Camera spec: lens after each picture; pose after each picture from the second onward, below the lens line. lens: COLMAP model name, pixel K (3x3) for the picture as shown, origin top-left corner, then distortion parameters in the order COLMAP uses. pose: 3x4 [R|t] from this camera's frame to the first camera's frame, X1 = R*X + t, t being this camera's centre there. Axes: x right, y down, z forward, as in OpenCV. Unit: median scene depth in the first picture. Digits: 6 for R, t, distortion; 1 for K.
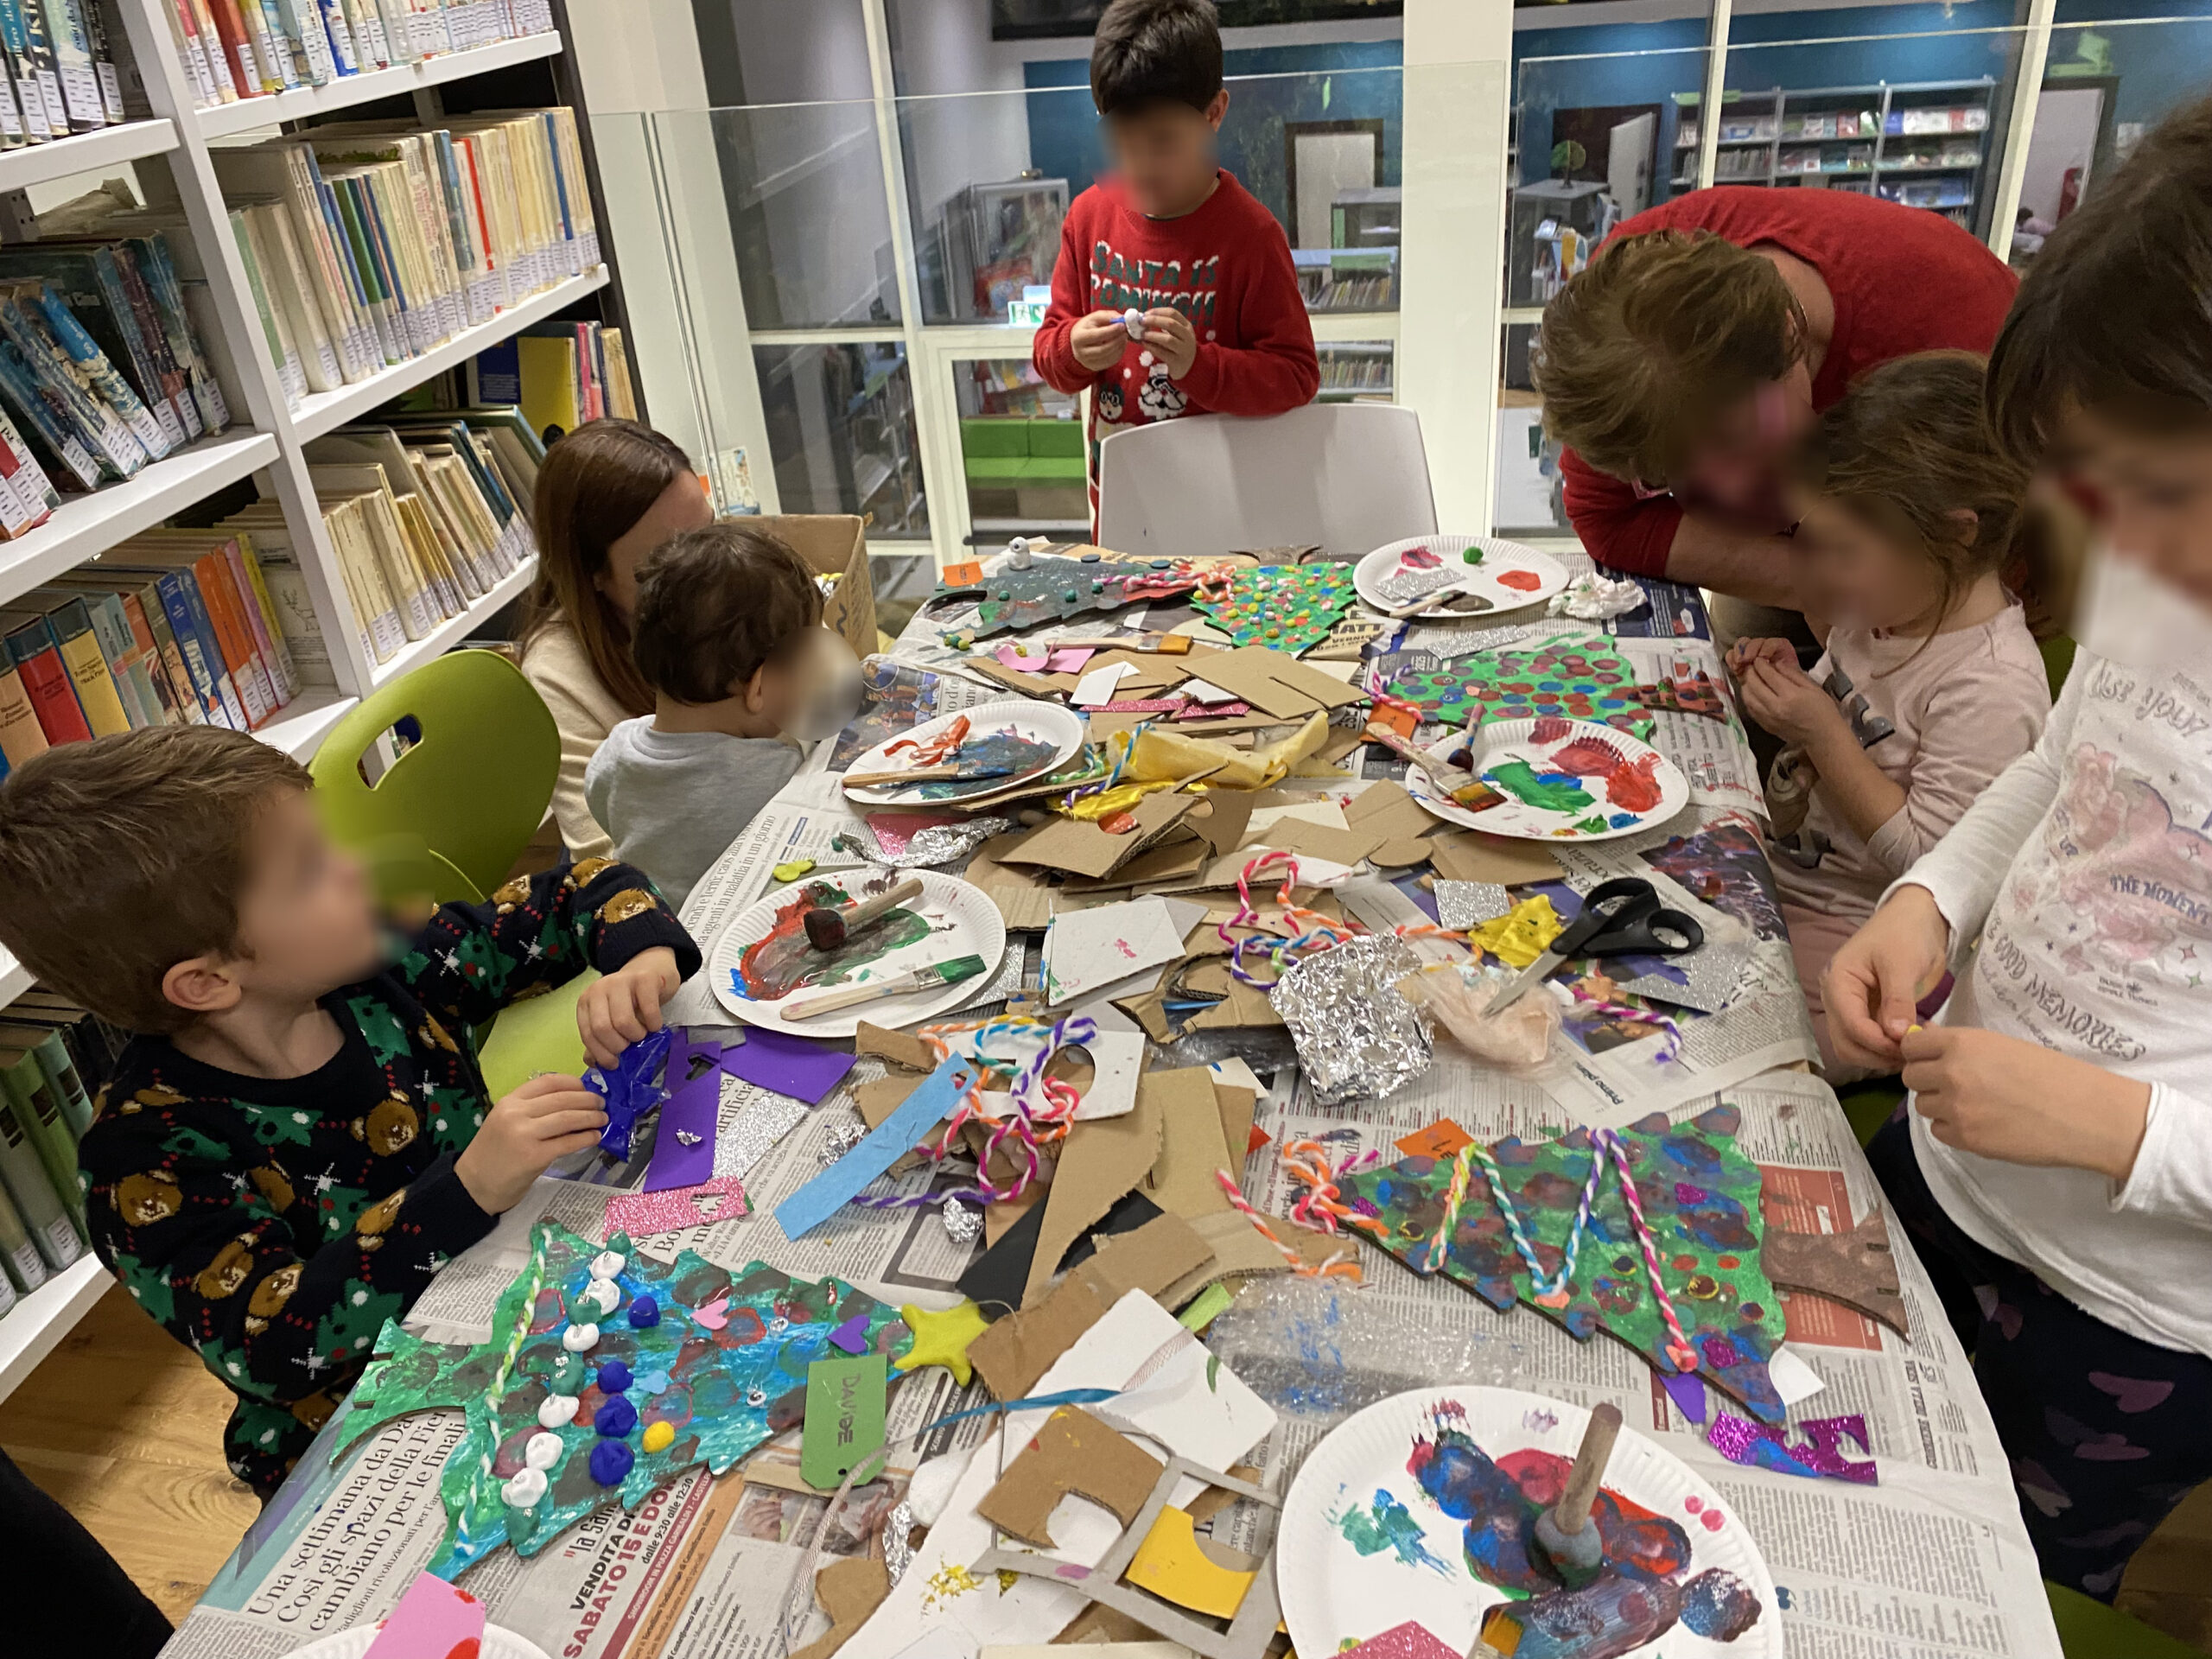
lens RADIAL K [[1703.5, 0, 1106.0], [0, 1703.5, 829.5], [0, 0, 1]] dist [0.004203, 0.004389]
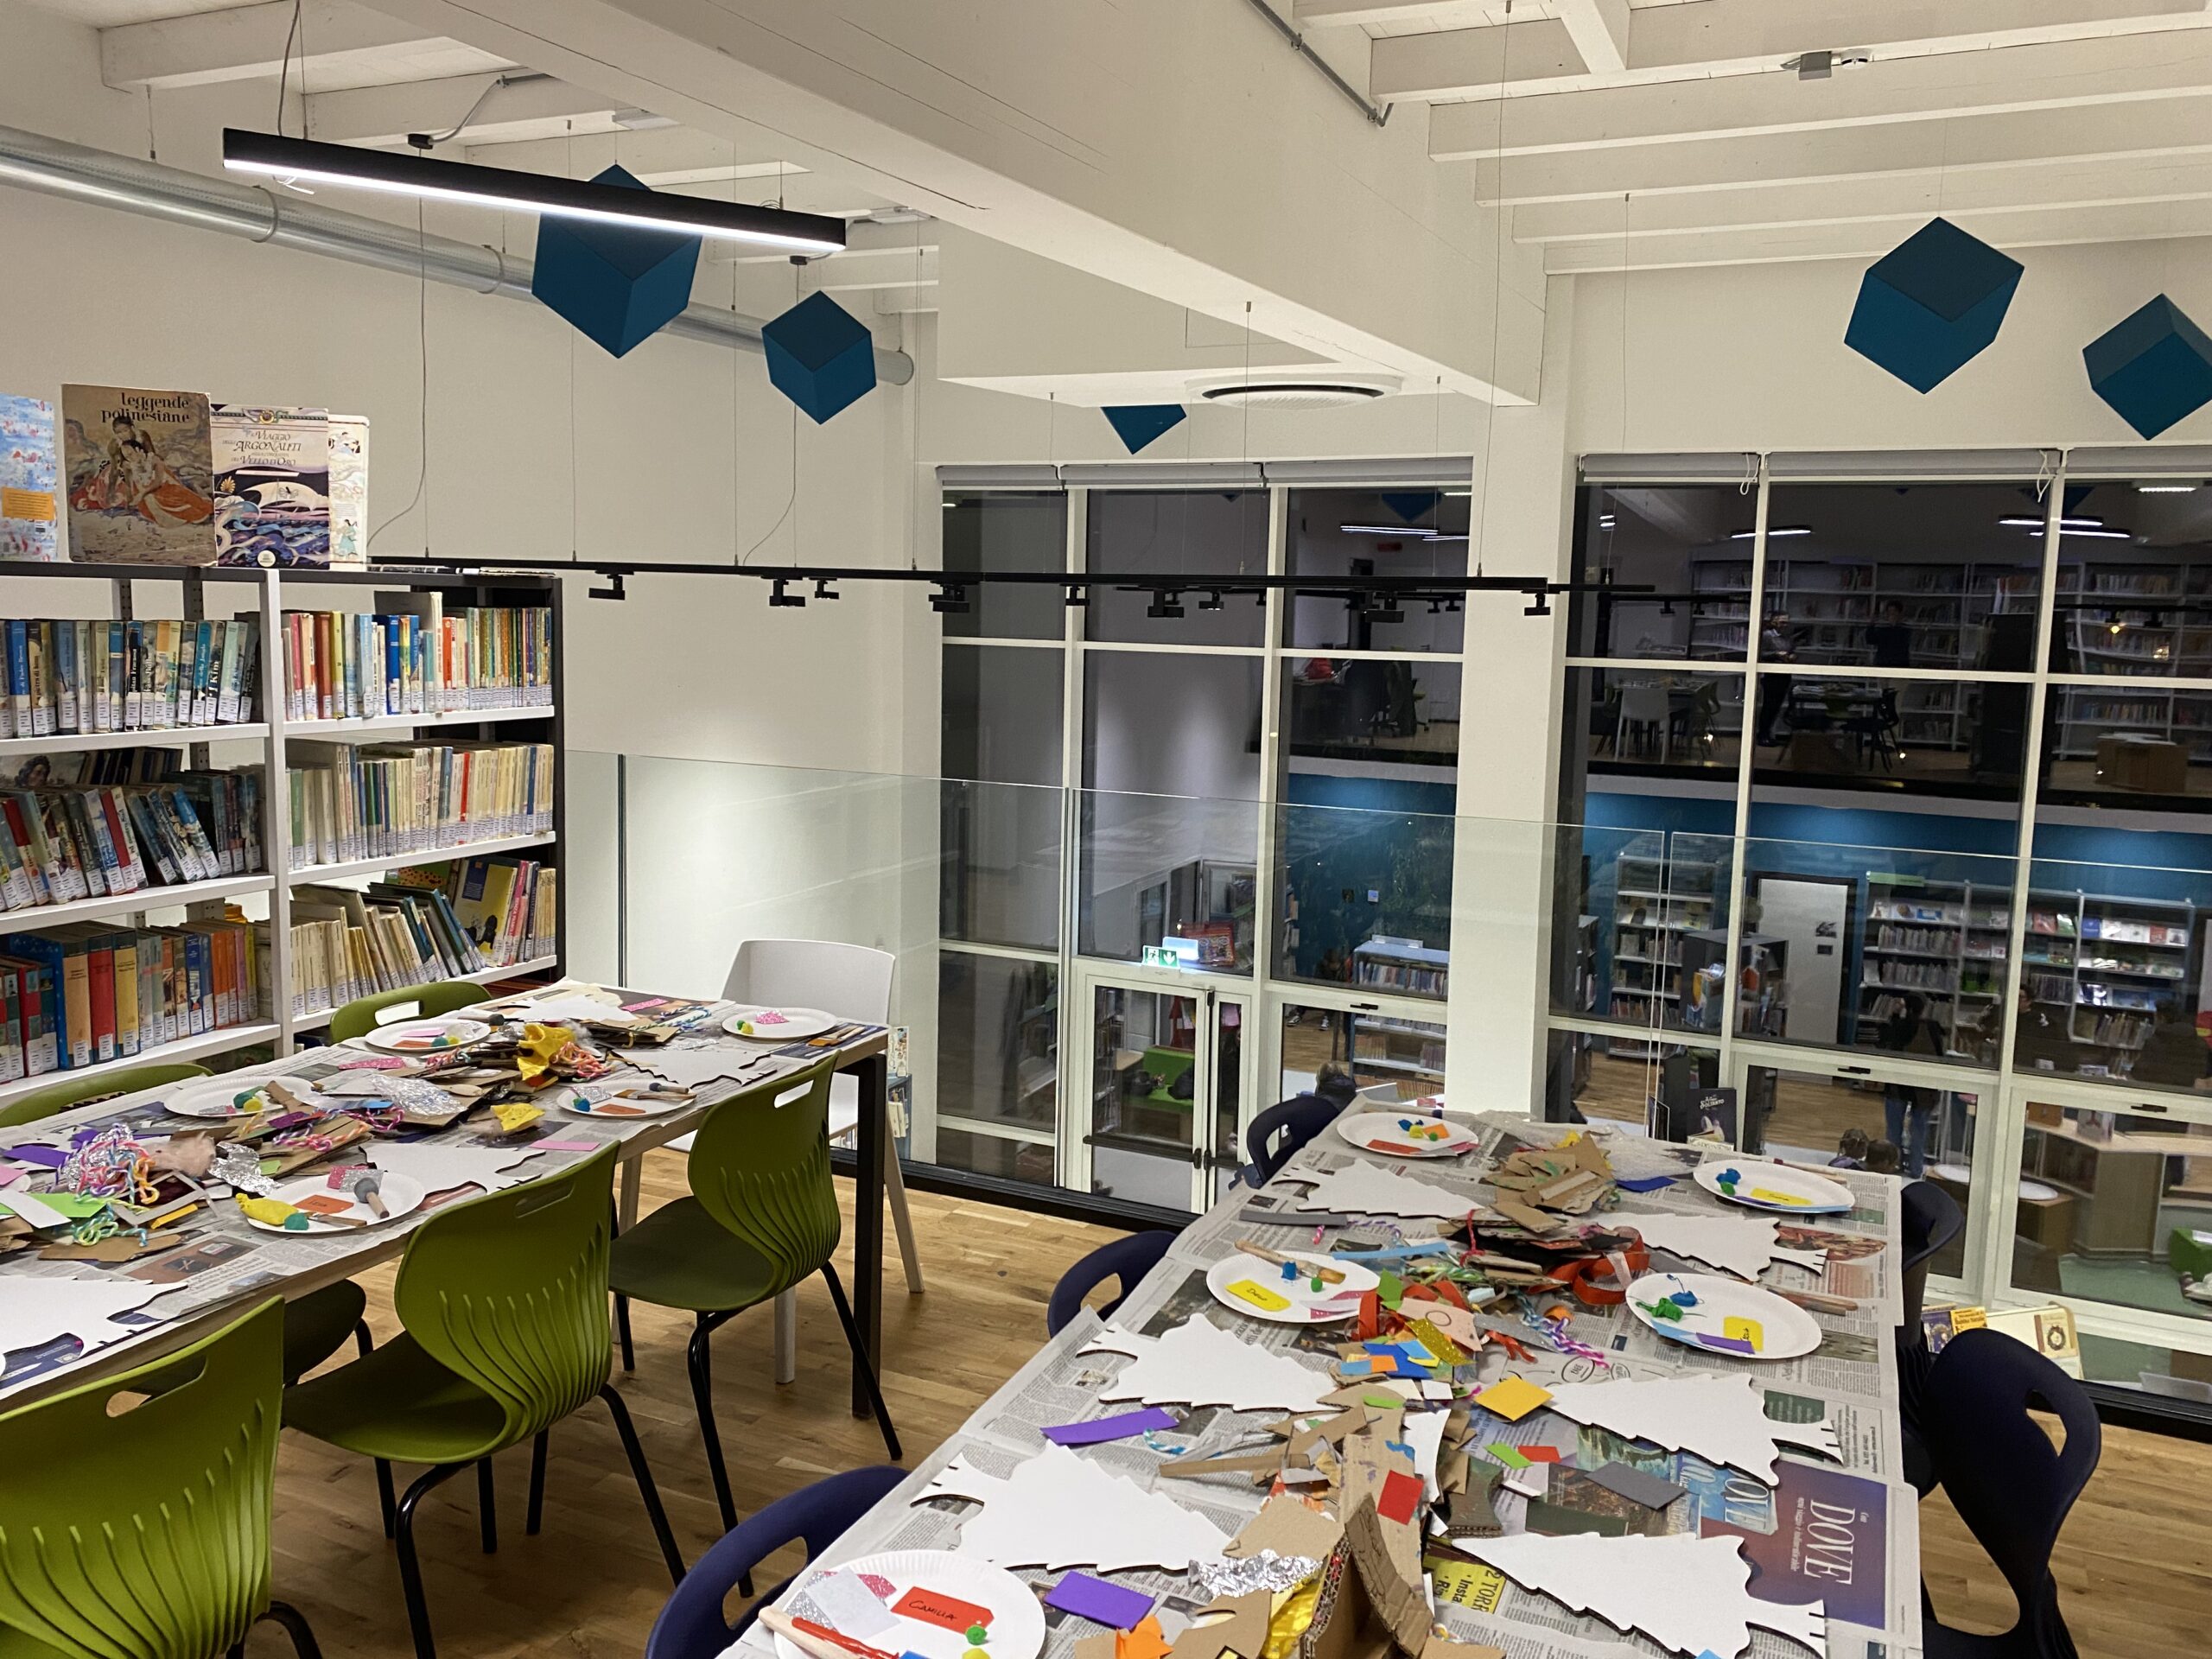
lens RADIAL K [[1649.9, 0, 1106.0], [0, 1649.9, 829.5], [0, 0, 1]] dist [-0.009509, -0.003817]
pose [[0.973289, 0.136592, -0.184530, 0.677805], [-0.195333, 0.915025, -0.352950, 0.170917], [0.120639, 0.379567, 0.917265, -0.542883]]
